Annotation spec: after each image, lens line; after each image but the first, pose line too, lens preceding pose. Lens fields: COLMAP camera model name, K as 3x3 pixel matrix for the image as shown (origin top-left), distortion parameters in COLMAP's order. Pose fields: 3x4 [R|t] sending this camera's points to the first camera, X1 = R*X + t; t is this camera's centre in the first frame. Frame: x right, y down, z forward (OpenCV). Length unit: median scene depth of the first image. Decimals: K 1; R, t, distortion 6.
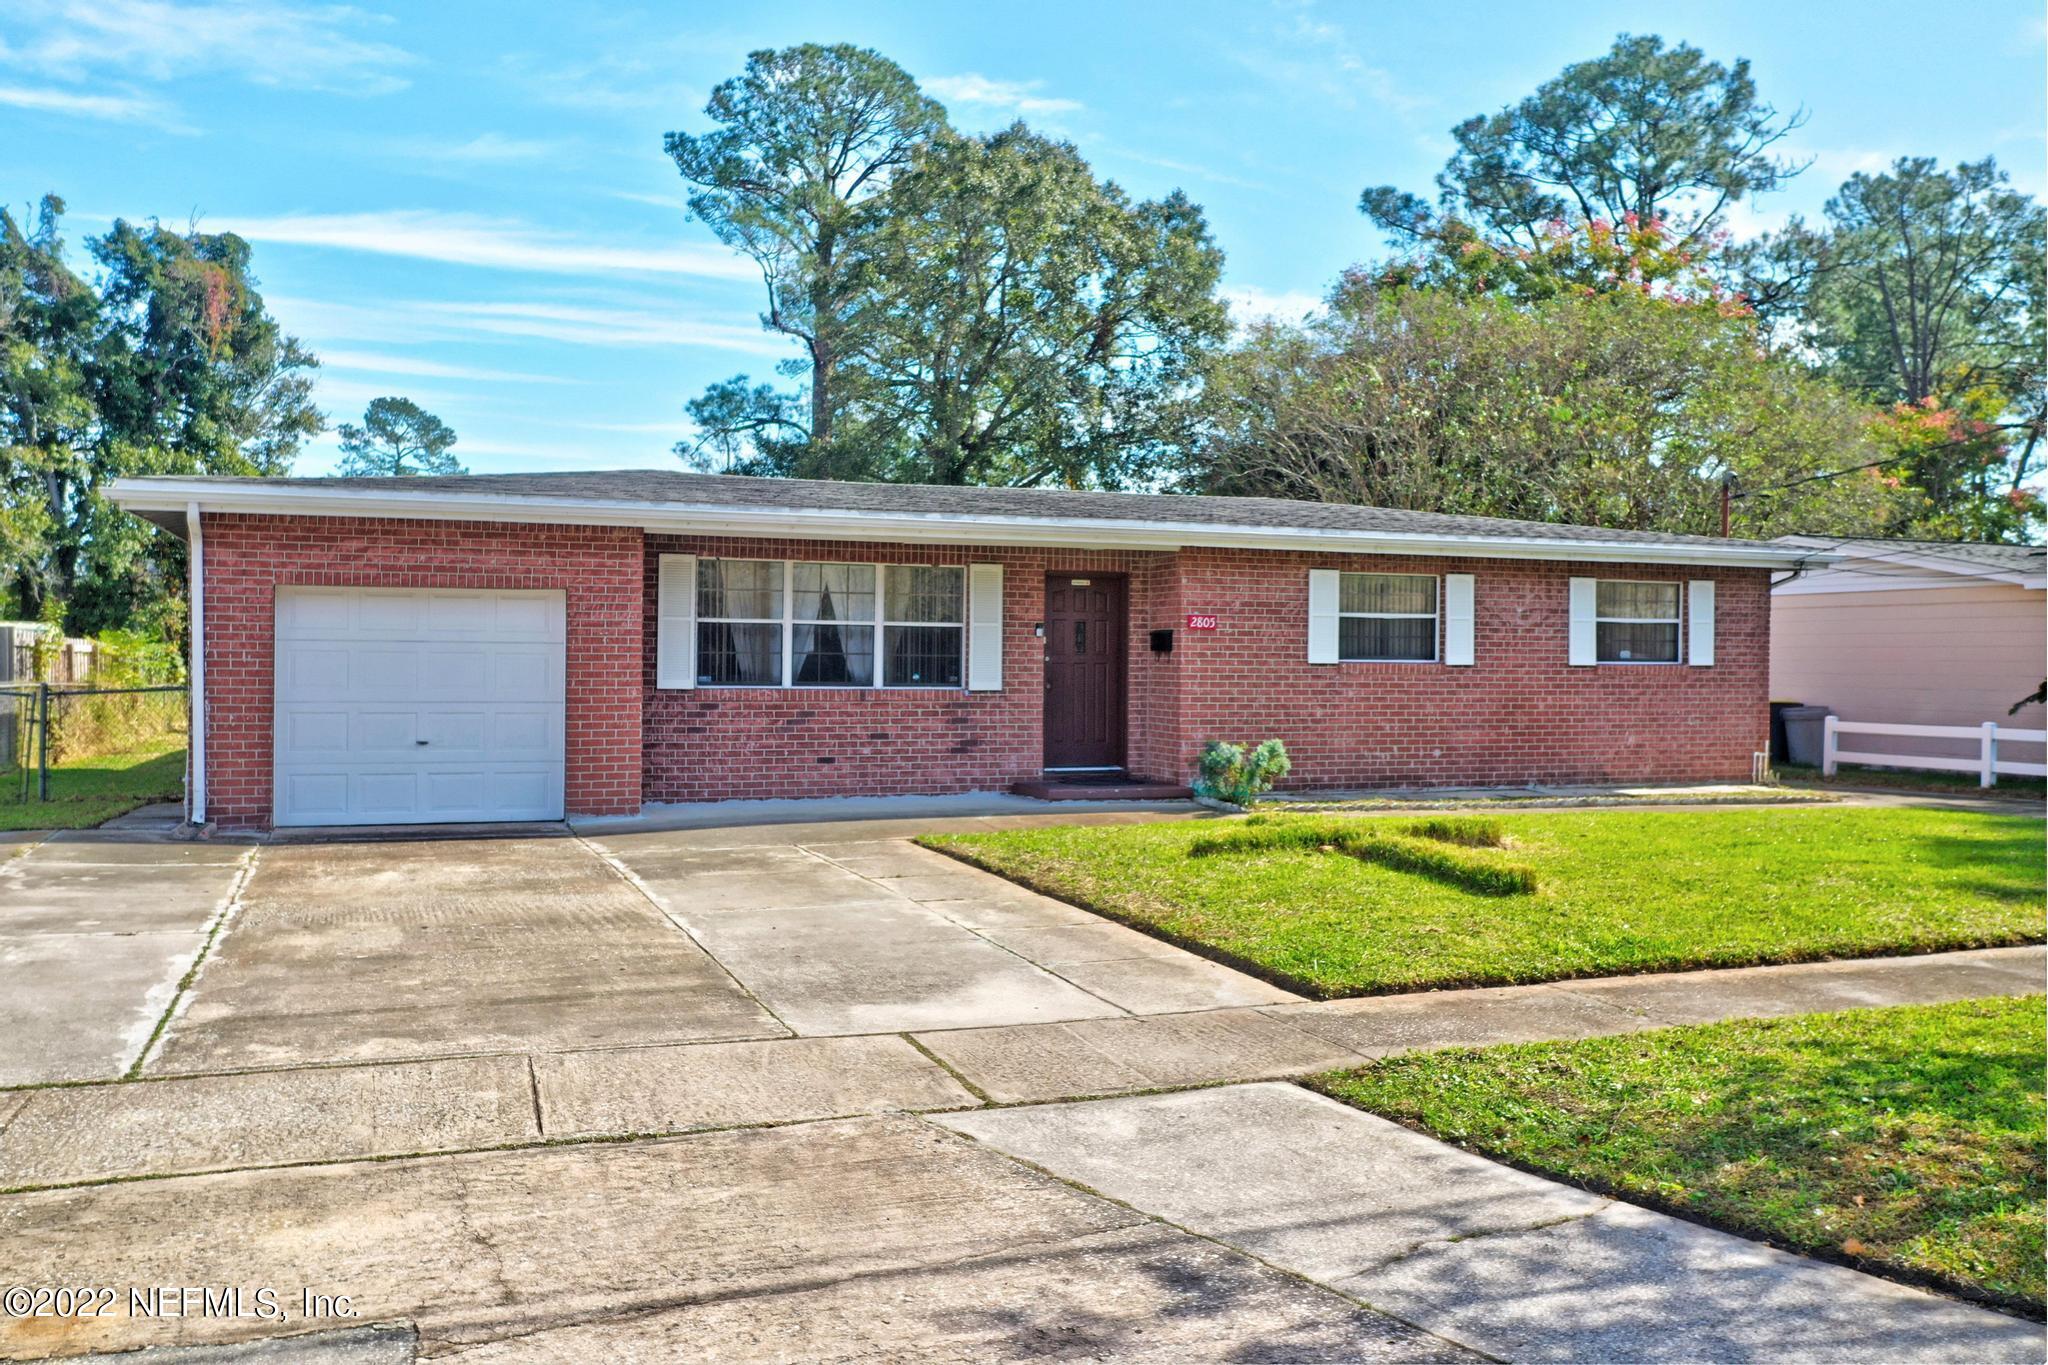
lens RADIAL K [[1656.3, 0, 990.1], [0, 1656.3, 655.7], [0, 0, 1]] dist [0.001368, -0.001481]
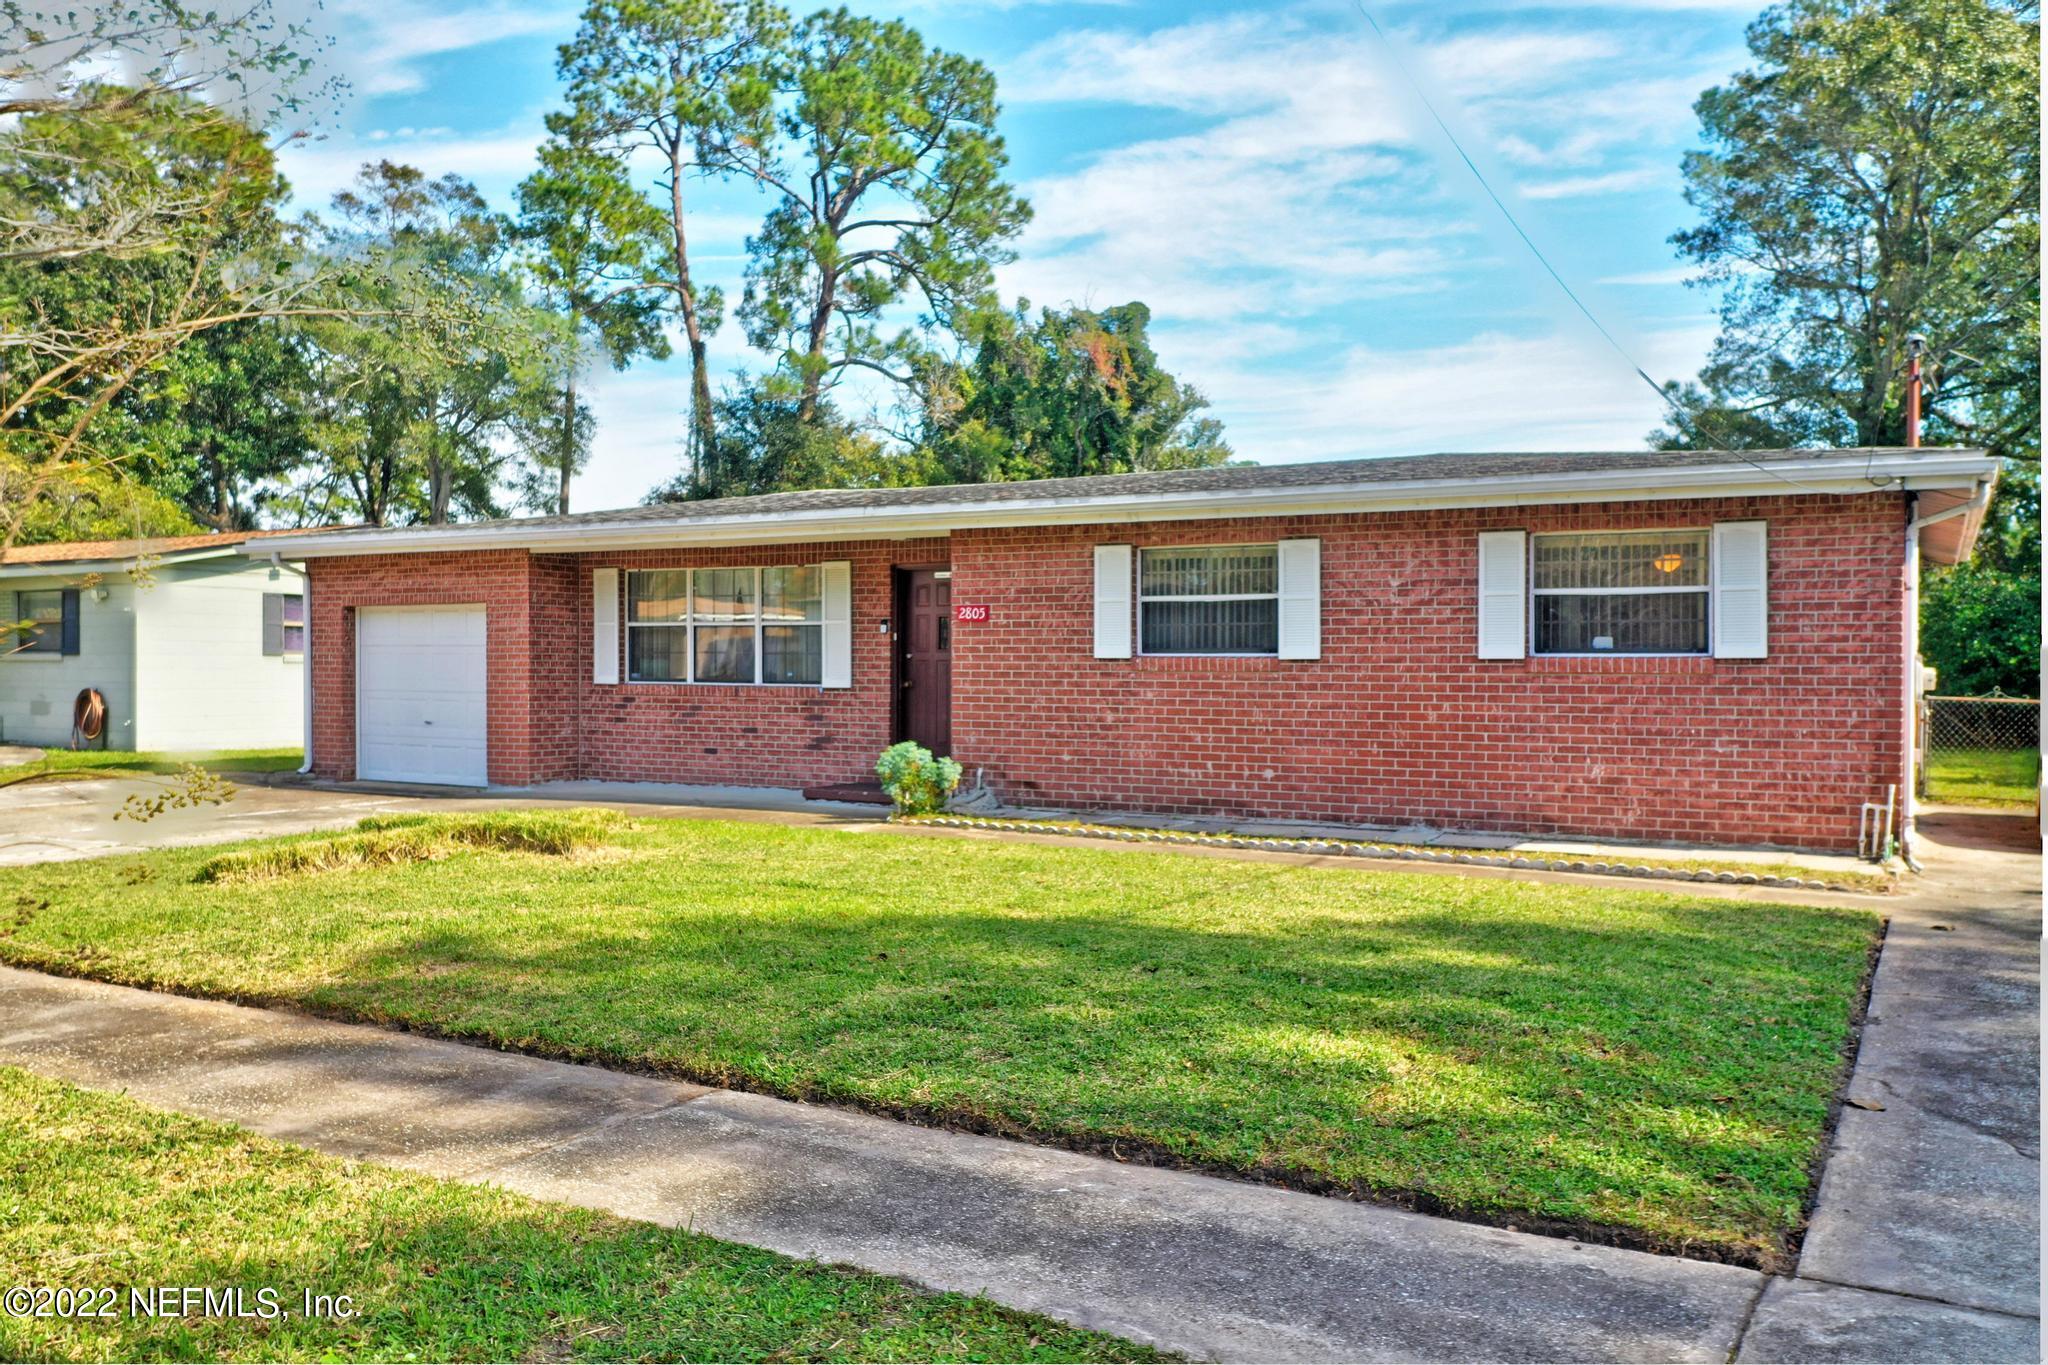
lens RADIAL K [[1641.5, 0, 1021.2], [0, 1641.5, 676.0], [0, 0, 1]] dist [-0.003409, 0.004054]
pose [[0.645512, -0.000641, -0.763750, 0.812400], [0.002050, 0.999997, 0.000894, 0.012931], [0.763747, -0.002143, 0.645512, 0.439244]]
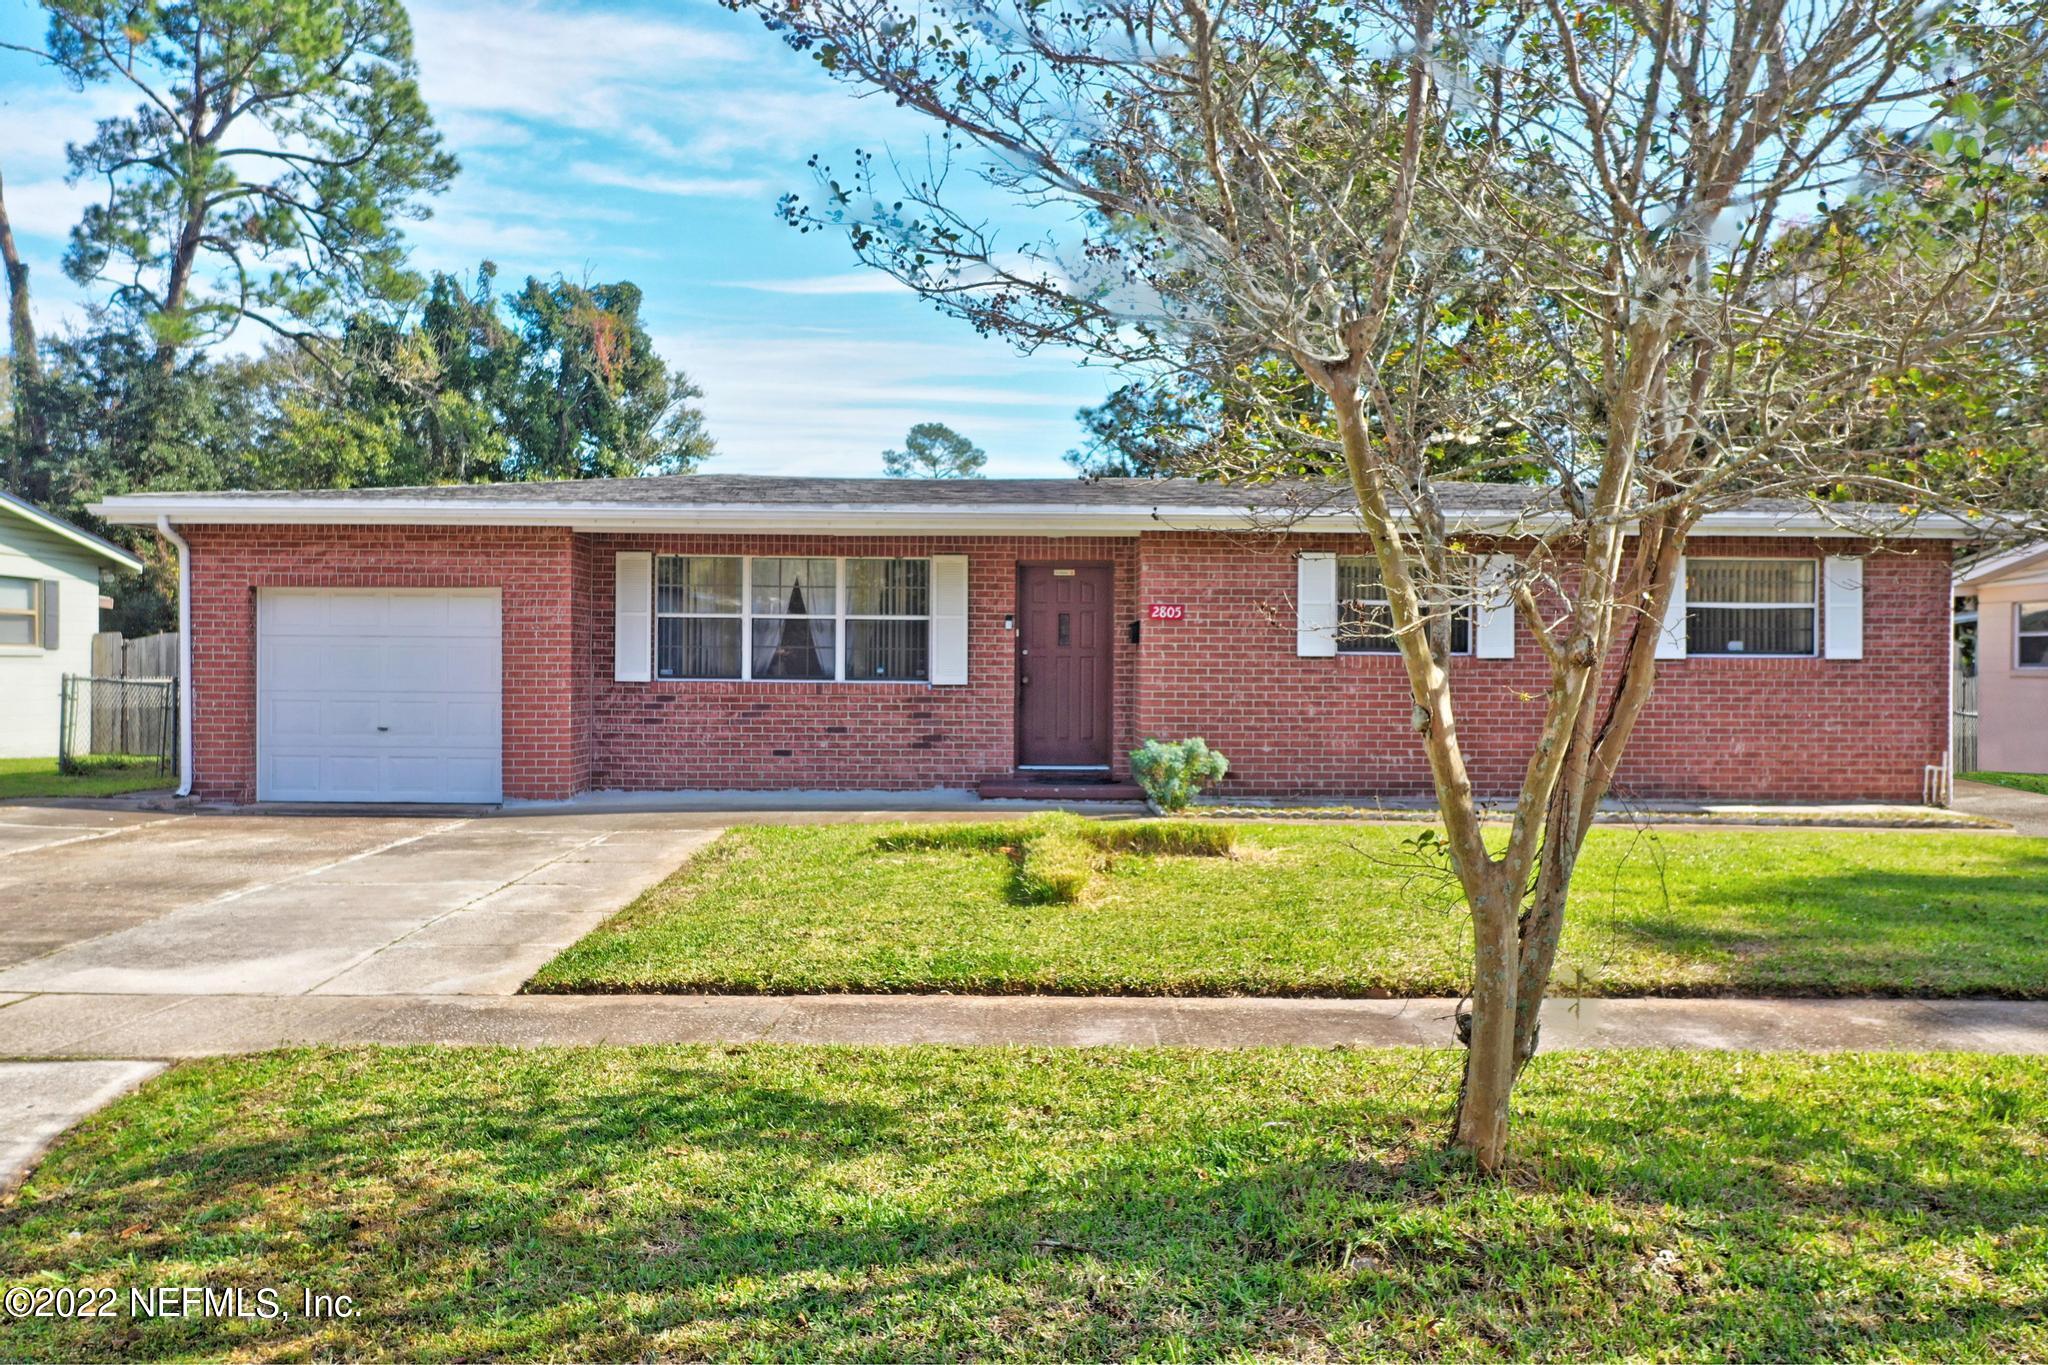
lens RADIAL K [[1648.2, 0, 1005.6], [0, 1648.2, 662.2], [0, 0, 1]] dist [-0.004556, -0.004253]
pose [[0.940418, -0.002142, -0.340013, 0.352551], [0.001442, 0.999996, -0.002310, 0.009880], [0.340016, 0.001682, 0.940418, 0.097233]]
